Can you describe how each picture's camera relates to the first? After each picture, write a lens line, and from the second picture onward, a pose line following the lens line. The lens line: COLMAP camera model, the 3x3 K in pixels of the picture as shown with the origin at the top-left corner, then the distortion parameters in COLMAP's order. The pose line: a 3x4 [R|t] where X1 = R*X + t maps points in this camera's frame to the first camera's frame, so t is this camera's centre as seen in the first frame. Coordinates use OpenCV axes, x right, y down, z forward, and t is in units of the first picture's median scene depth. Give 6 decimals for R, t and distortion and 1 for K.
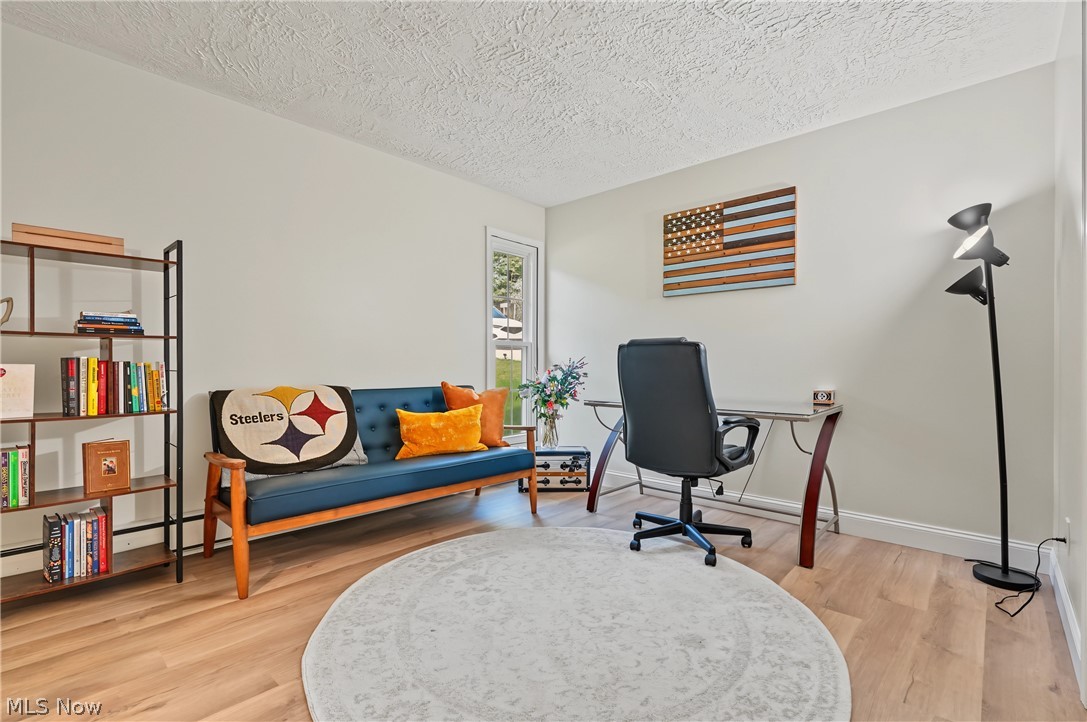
lens RADIAL K [[498.6, 0, 540.8], [0, 498.6, 366.0], [0, 0, 1]] dist [-0.005043, -0.000028]
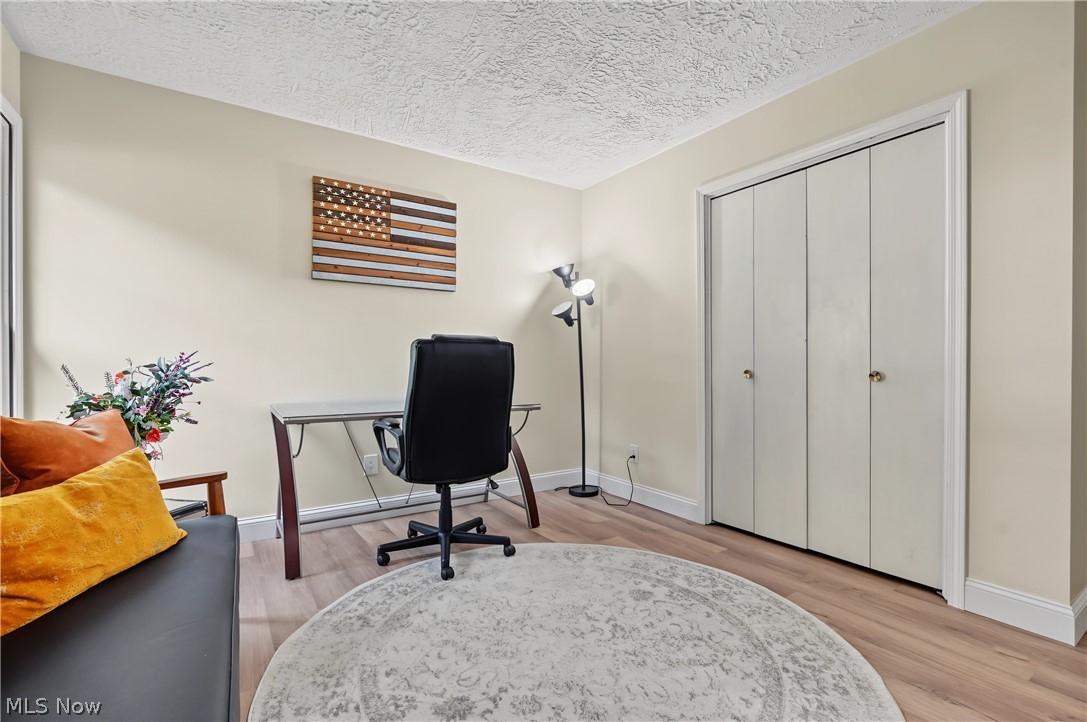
lens RADIAL K [[498.6, 0, 540.8], [0, 498.6, 366.0], [0, 0, 1]] dist [-0.005043, -0.000028]
pose [[0.224882, -0.006513, 0.974364, -0.535790], [0.003844, 0.999976, 0.005797, -0.003290], [-0.974378, 0.002442, 0.224902, 0.565673]]
